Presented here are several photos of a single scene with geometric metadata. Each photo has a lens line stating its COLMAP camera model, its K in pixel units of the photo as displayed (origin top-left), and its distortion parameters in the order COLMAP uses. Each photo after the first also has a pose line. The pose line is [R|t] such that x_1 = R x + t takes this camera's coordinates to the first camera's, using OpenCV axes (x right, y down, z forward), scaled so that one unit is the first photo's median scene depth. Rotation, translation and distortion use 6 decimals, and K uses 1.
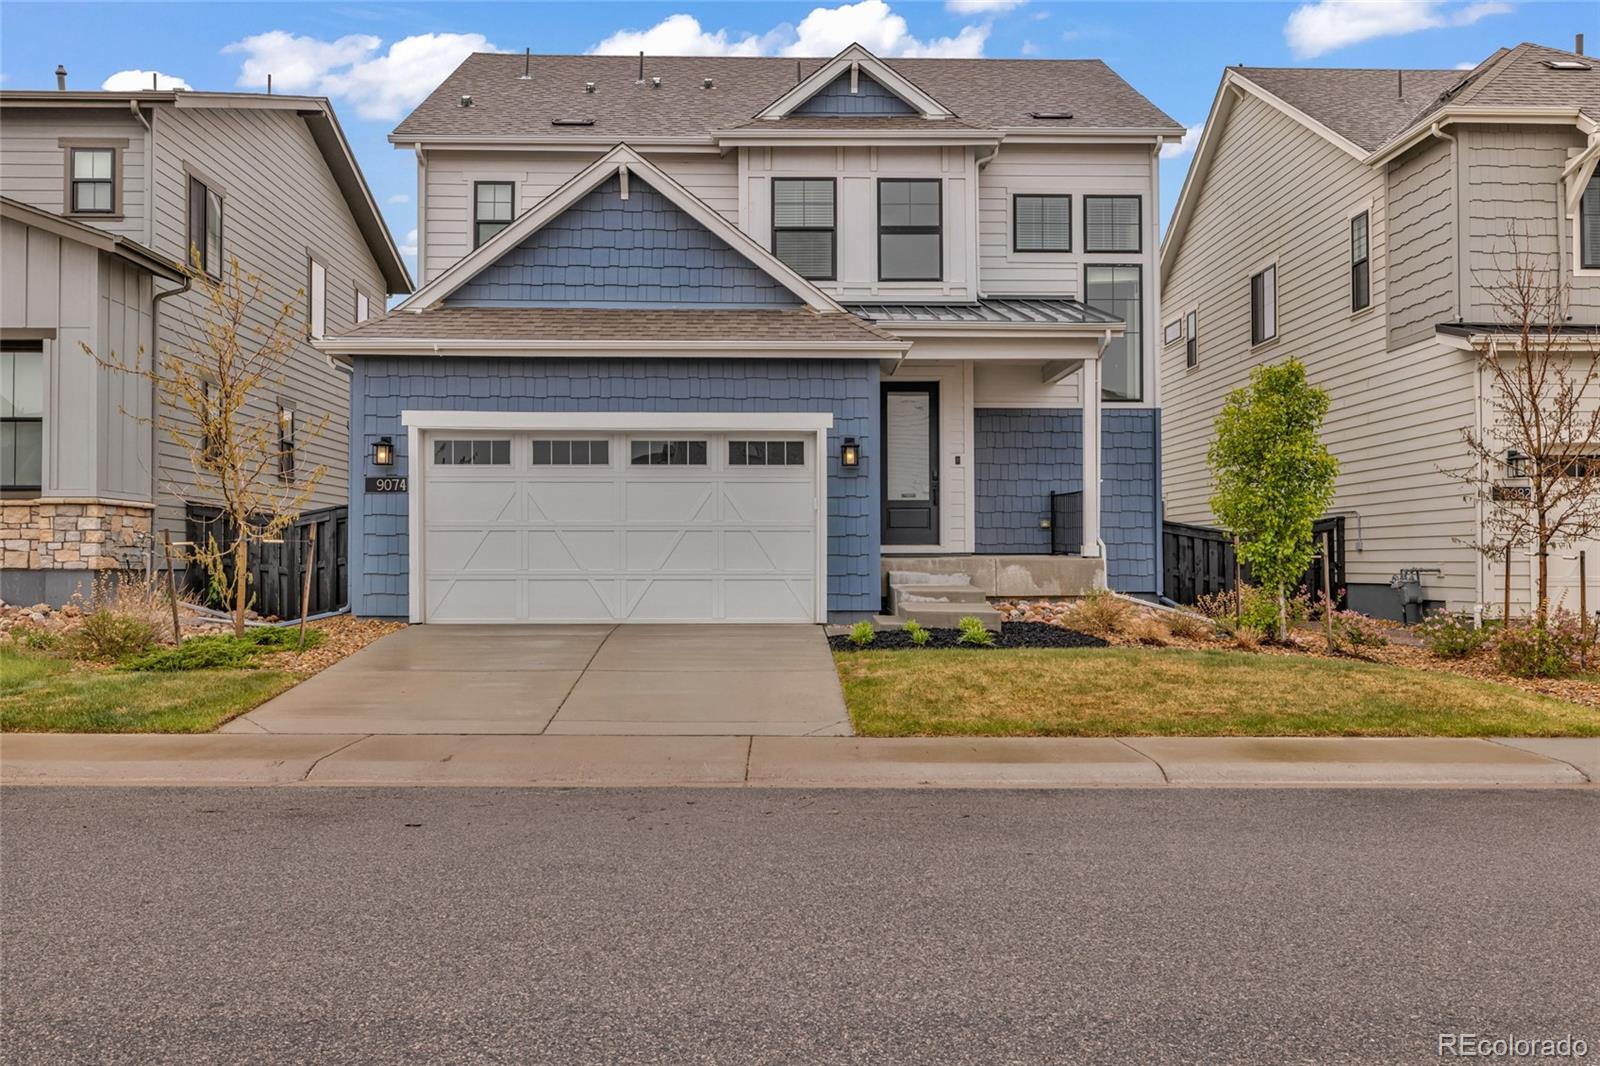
lens RADIAL K [[1409.7, 0, 800.0], [0, 1409.7, 533.0], [0, 0, 1]] dist [-0.001391, -0.002706]
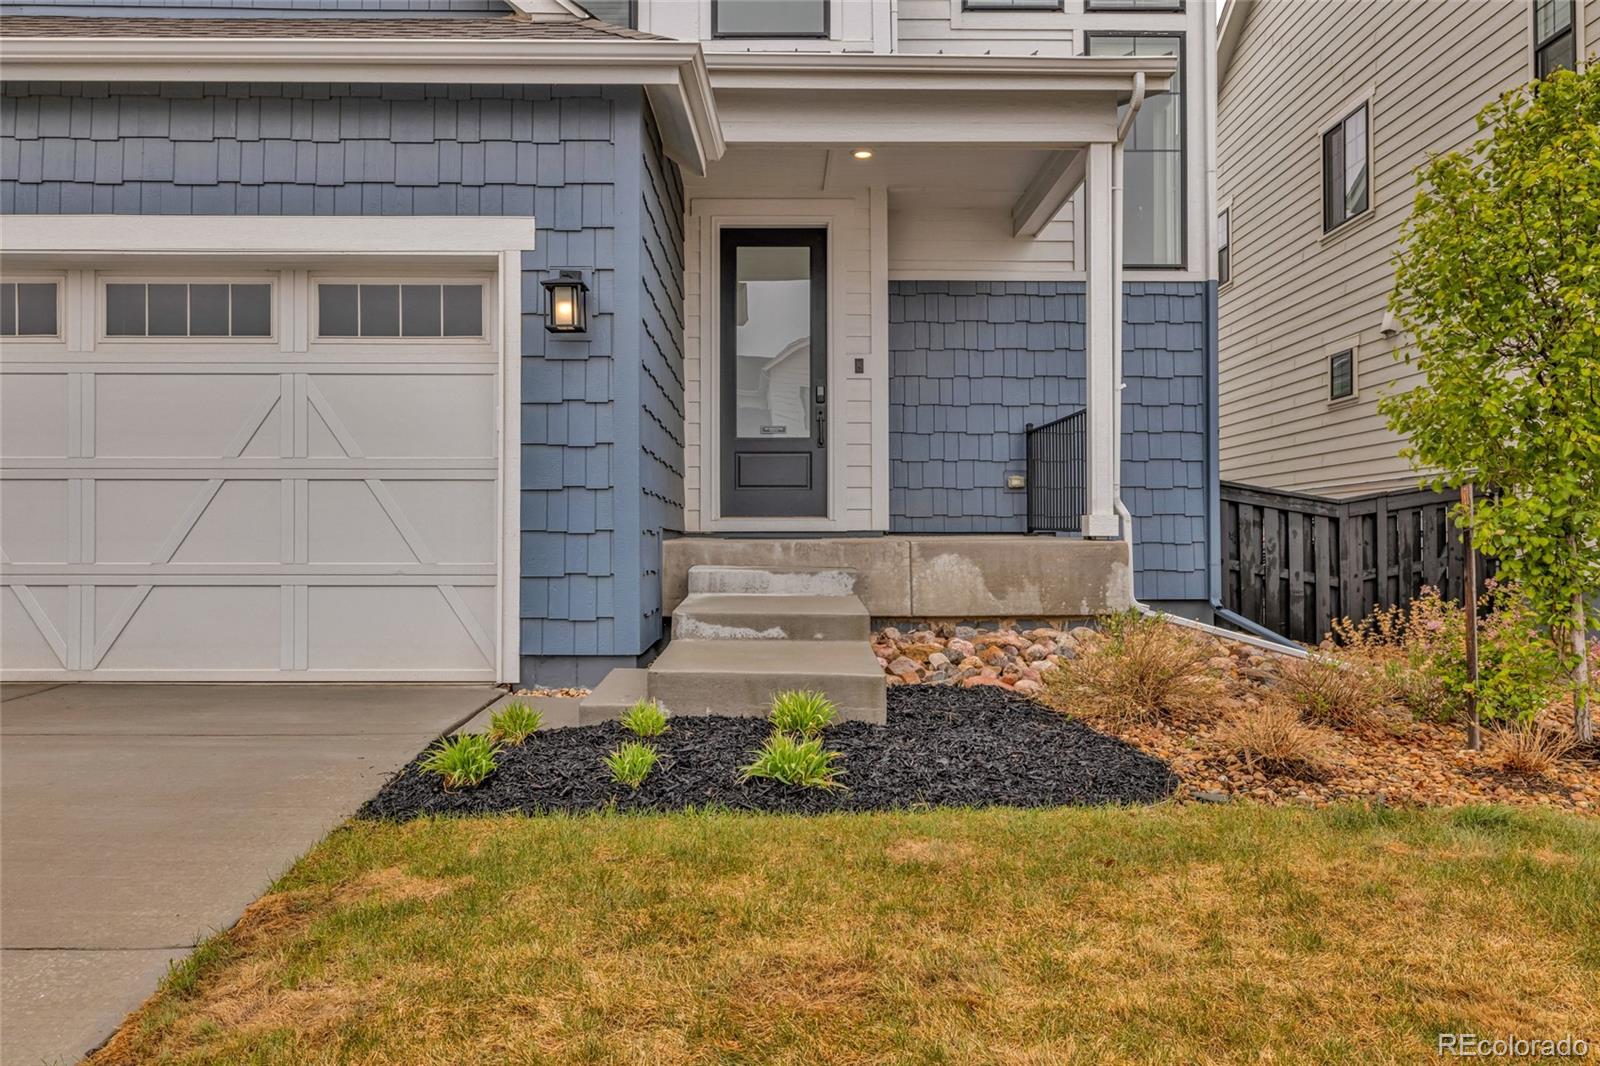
lens RADIAL K [[1233.2, 0, 800.0], [0, 1233.2, 533.0], [0, 0, 1]] dist [-0.006615, -0.000577]
pose [[0.999884, 0.000757, -0.015199, 0.101103], [-0.000608, 0.999952, 0.009795, 0.010637], [0.015206, -0.009785, 0.999837, 0.536295]]
